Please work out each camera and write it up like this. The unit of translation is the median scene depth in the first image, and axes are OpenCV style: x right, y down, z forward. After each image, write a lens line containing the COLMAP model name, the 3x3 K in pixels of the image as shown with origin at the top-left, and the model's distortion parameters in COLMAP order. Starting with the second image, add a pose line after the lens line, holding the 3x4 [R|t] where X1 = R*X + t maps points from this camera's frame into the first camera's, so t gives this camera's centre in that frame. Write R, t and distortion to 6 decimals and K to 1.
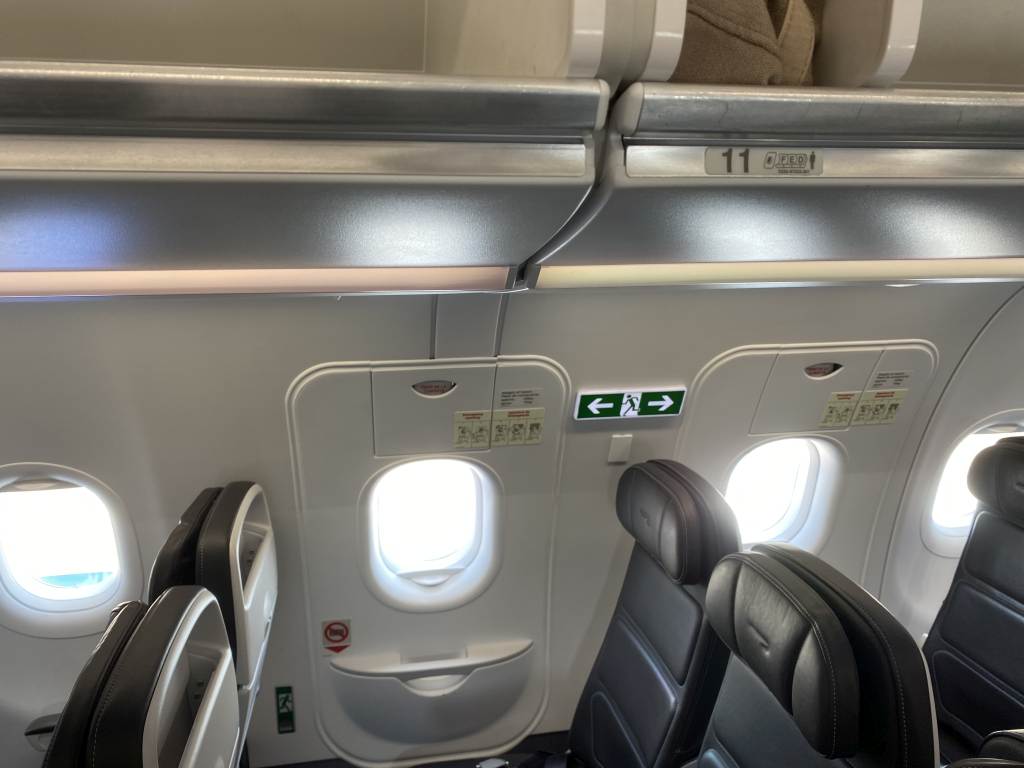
lens RADIAL K [[792.2, 0, 505.8], [0, 792.2, 384.8], [0, 0, 1]] dist [0.061432, -0.057931]
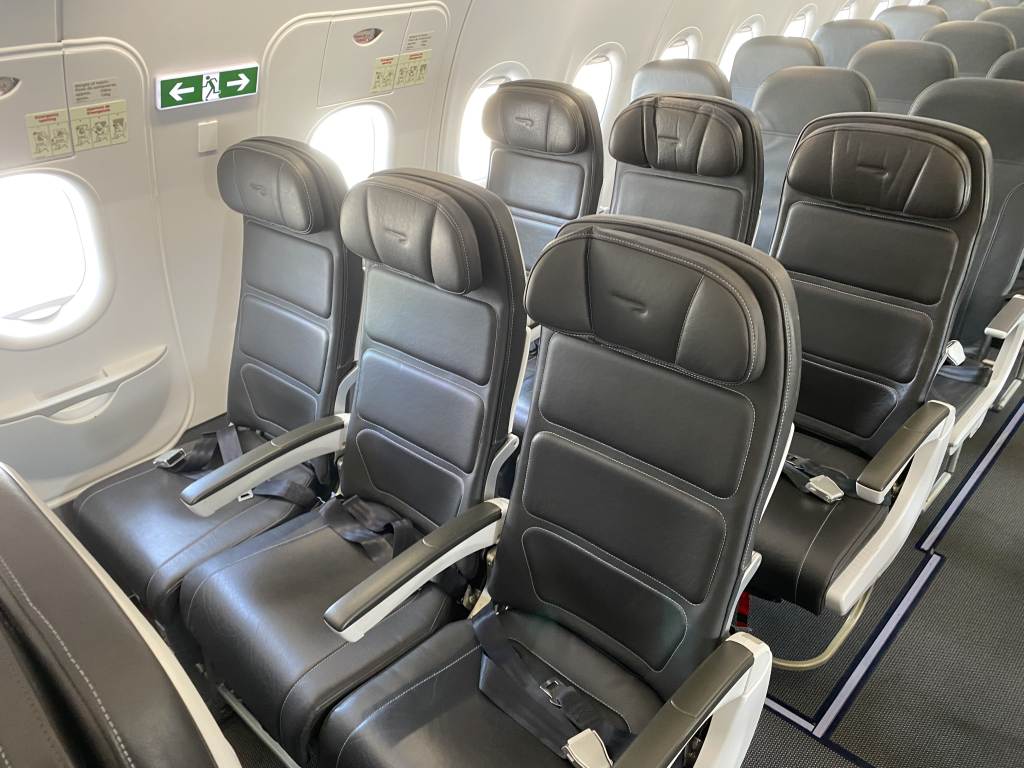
lens RADIAL K [[792.2, 0, 509.9], [0, 792.2, 382.3], [0, 0, 1]] dist [0.061432, -0.057931]
pose [[0.802016, -0.311672, 0.509540, -0.177463], [0.141955, 0.928086, 0.344247, 0.076485], [-0.580189, -0.203759, 0.788583, -0.117611]]
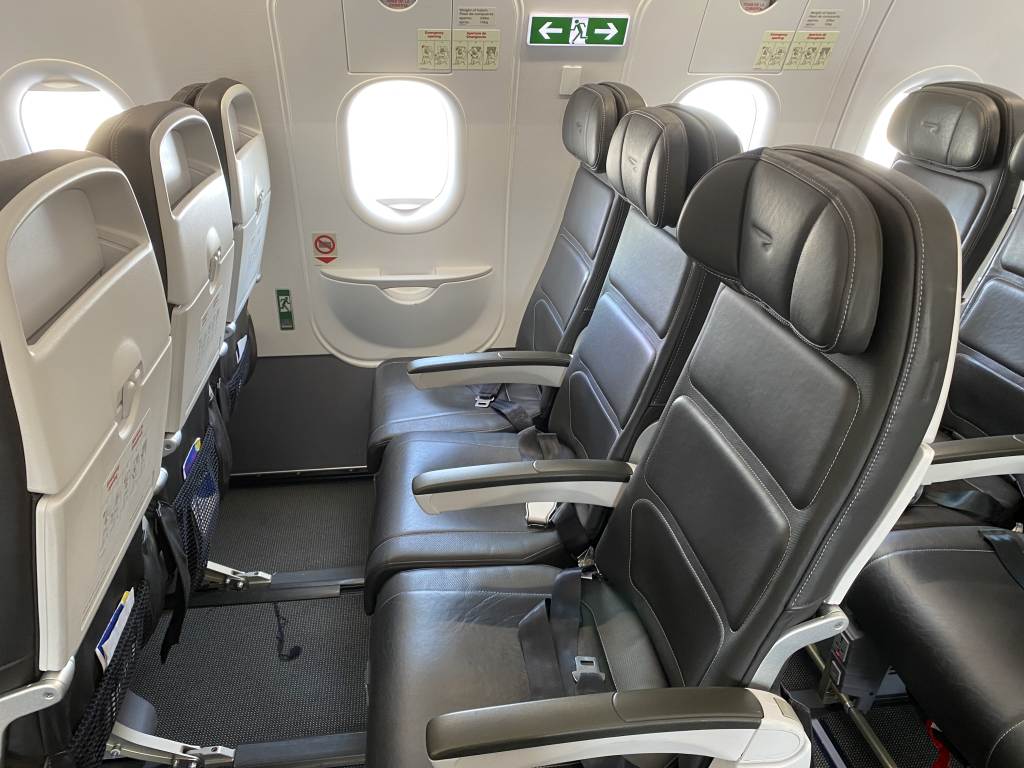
lens RADIAL K [[792.2, 0, 507.6], [0, 792.2, 385.6], [0, 0, 1]] dist [0.061432, -0.057931]
pose [[0.998762, 0.041432, -0.027527, 0.108811], [-0.033358, 0.968382, 0.247230, 0.228222], [0.036900, -0.246006, 0.968566, -0.202246]]
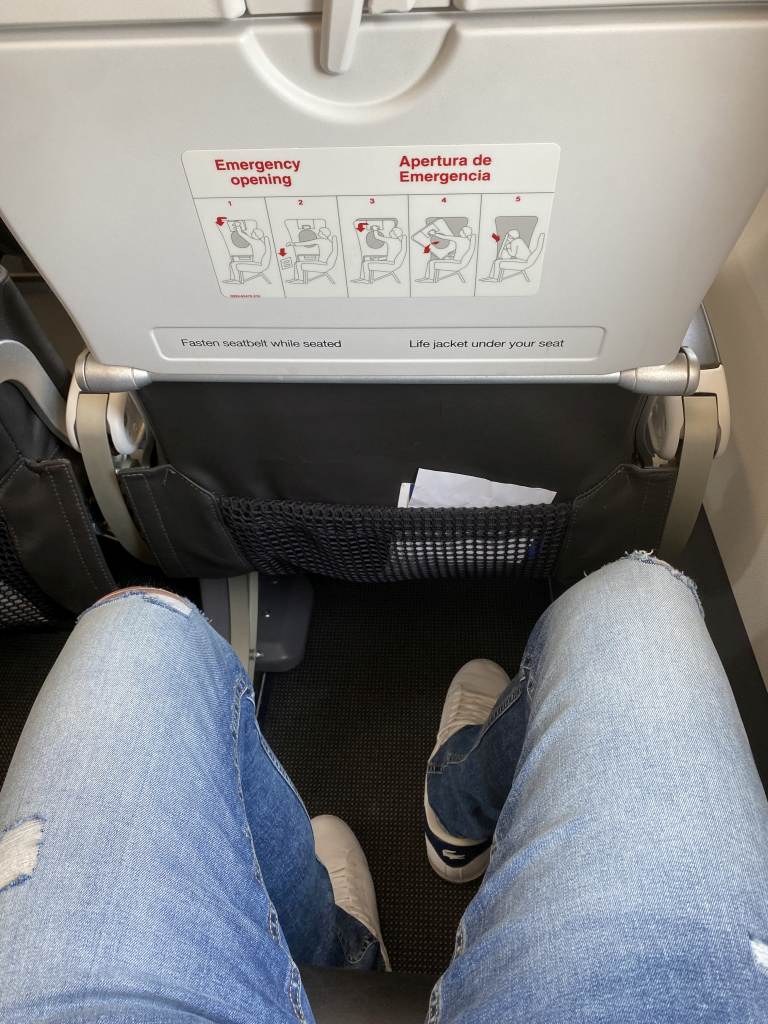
lens RADIAL K [[792.2, 0, 376.7], [0, 792.2, 512.3], [0, 0, 1]] dist [0.061432, -0.057931]
pose [[0.968595, 0.116318, -0.219759, 0.060357], [-0.025740, 0.925988, 0.376674, 0.041064], [0.247308, -0.359188, 0.899902, 0.719773]]
